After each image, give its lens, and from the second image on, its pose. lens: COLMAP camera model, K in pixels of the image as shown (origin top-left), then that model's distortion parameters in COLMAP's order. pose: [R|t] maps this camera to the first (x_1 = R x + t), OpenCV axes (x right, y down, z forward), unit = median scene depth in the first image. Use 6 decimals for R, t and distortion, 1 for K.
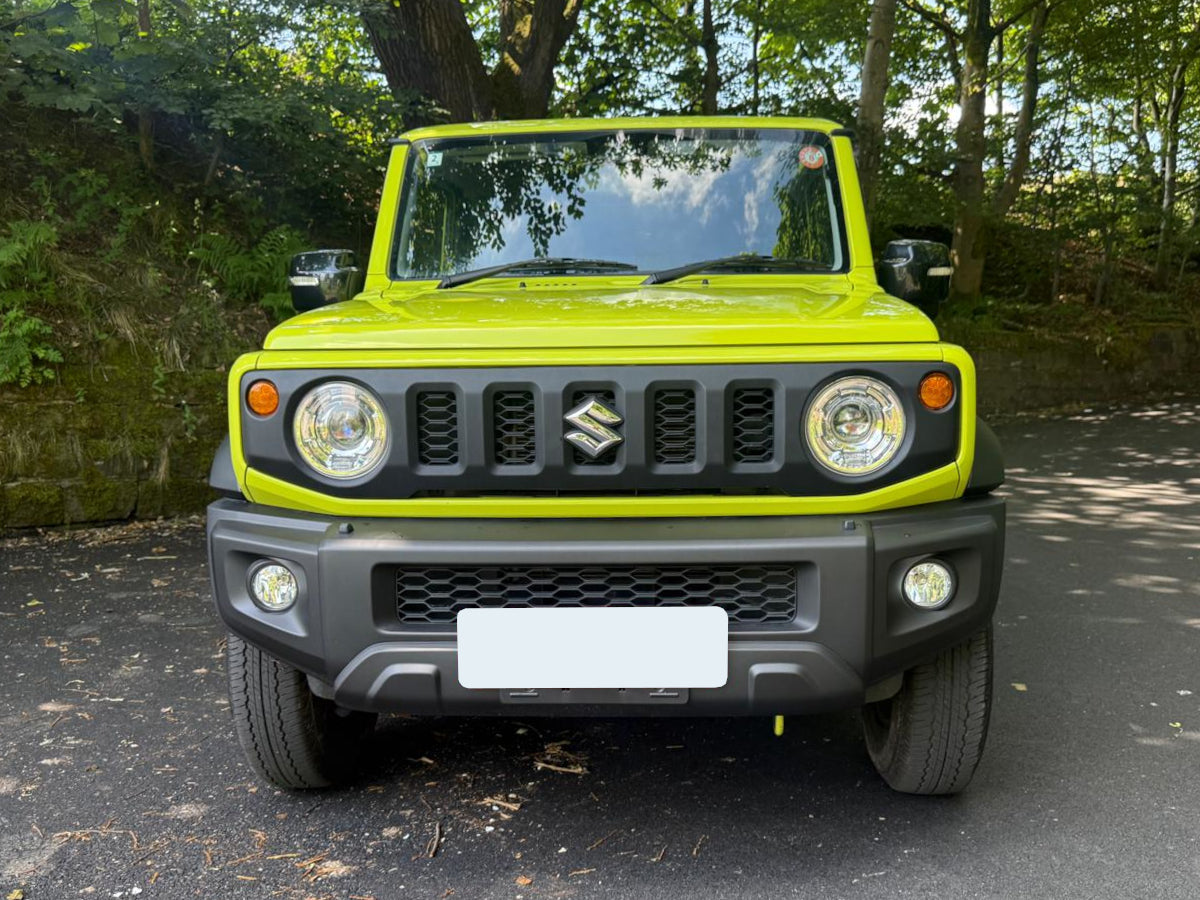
lens RADIAL K [[1087.9, 0, 654.3], [0, 1087.9, 473.8], [0, 0, 1]] dist [0.014112, -0.022636]
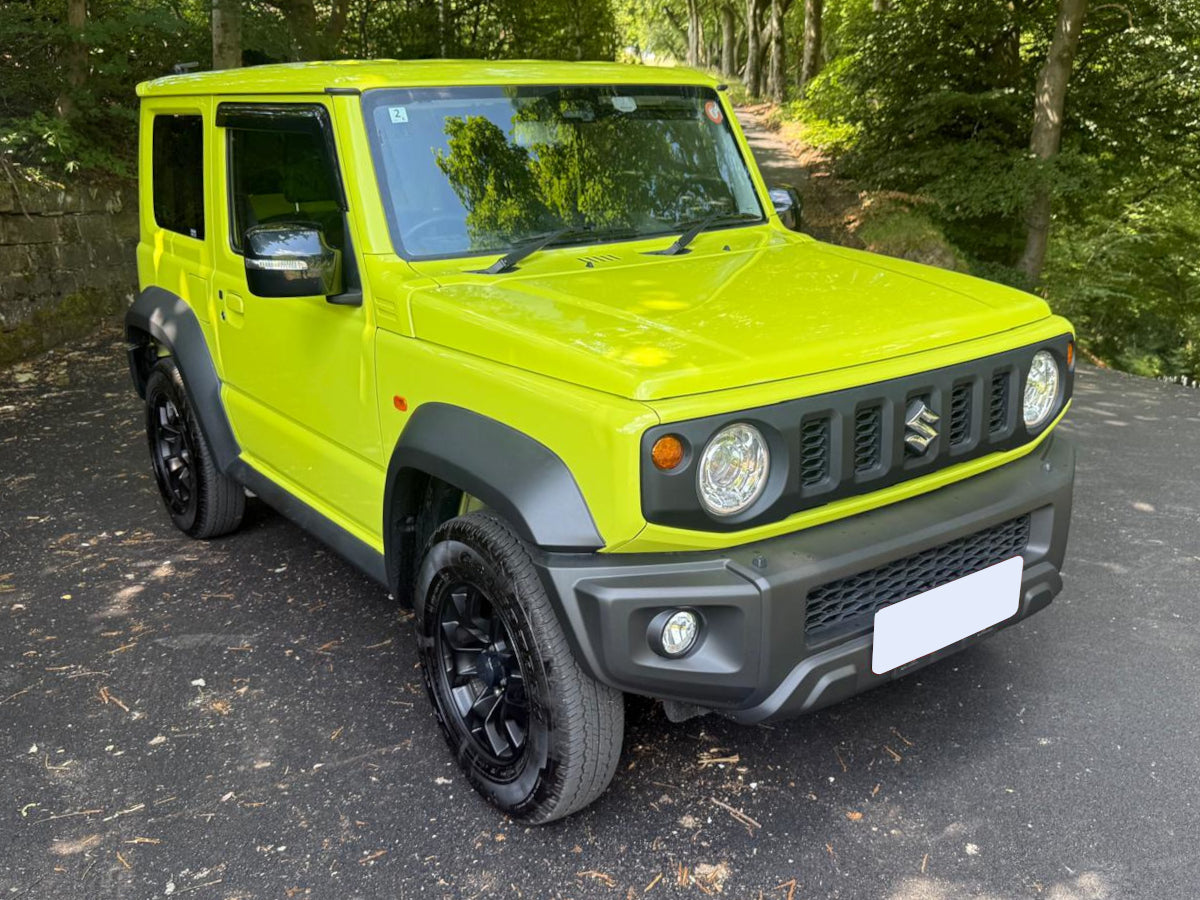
lens RADIAL K [[1081.8, 0, 623.6], [0, 1081.8, 410.3], [0, 0, 1]] dist [0.008035, -0.007178]
pose [[0.803796, -0.159991, 0.572988, -0.784449], [0.094681, 0.985286, 0.142294, -0.206201], [-0.587323, -0.060124, 0.807117, 0.205080]]
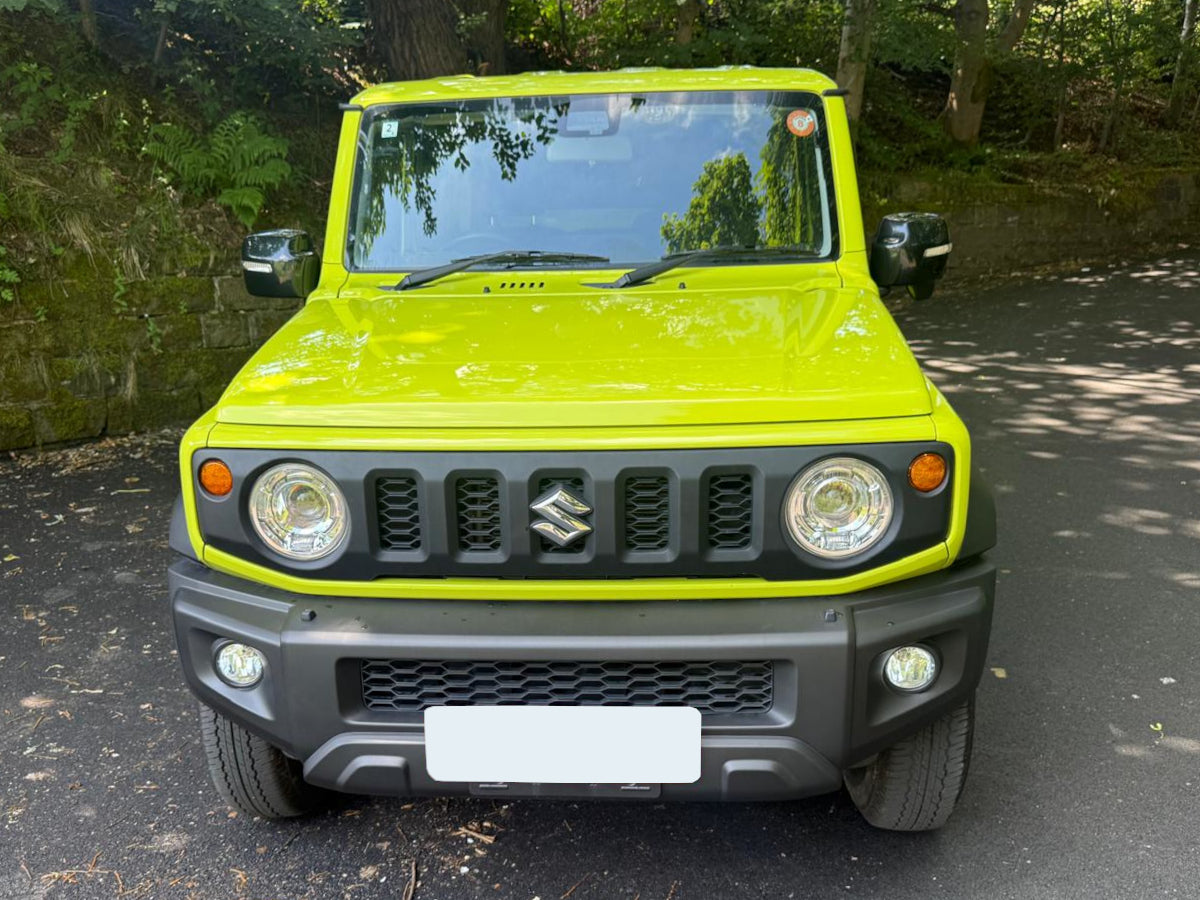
lens RADIAL K [[1098.0, 0, 600.4], [0, 1098.0, 492.8], [0, 0, 1]] dist [0.001879, -0.005706]
pose [[0.999581, -0.000247, -0.028943, 0.004728], [0.004929, 0.986806, 0.161832, -0.175688], [0.028521, -0.161907, 0.986394, 0.049323]]
